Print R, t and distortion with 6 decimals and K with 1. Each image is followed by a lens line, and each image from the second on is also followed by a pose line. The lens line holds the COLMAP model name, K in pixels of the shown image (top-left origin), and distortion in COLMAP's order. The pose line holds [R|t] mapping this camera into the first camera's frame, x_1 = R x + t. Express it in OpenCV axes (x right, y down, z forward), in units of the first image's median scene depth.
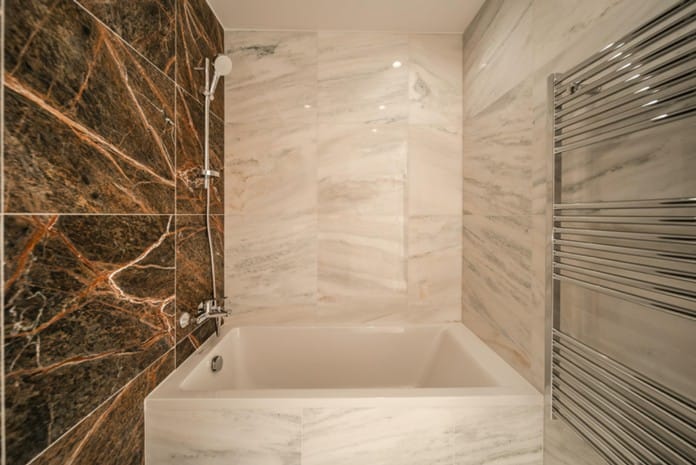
lens RADIAL K [[252.7, 0, 345.7], [0, 252.7, 214.4], [0, 0, 1]] dist [-0.001087, -0.000220]
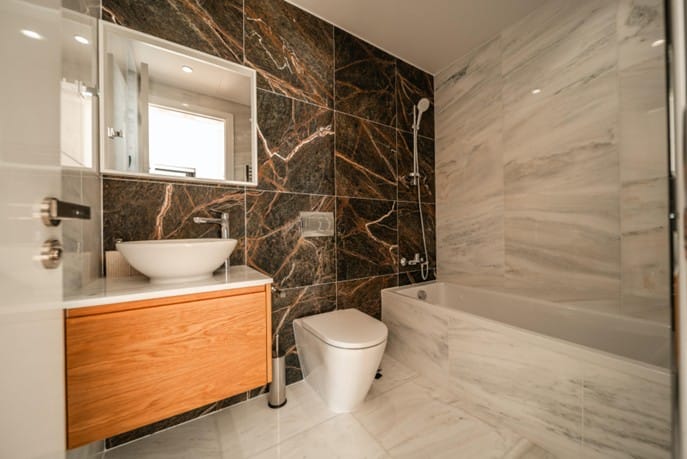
lens RADIAL K [[239.0, 0, 340.8], [0, 239.0, 225.6], [0, 0, 1]] dist [-0.000388, -0.000136]
pose [[0.509761, -0.009568, -0.860263, 0.539425], [0.009068, 0.999942, -0.005748, 0.167236], [0.860268, -0.004871, 0.509818, -0.205791]]
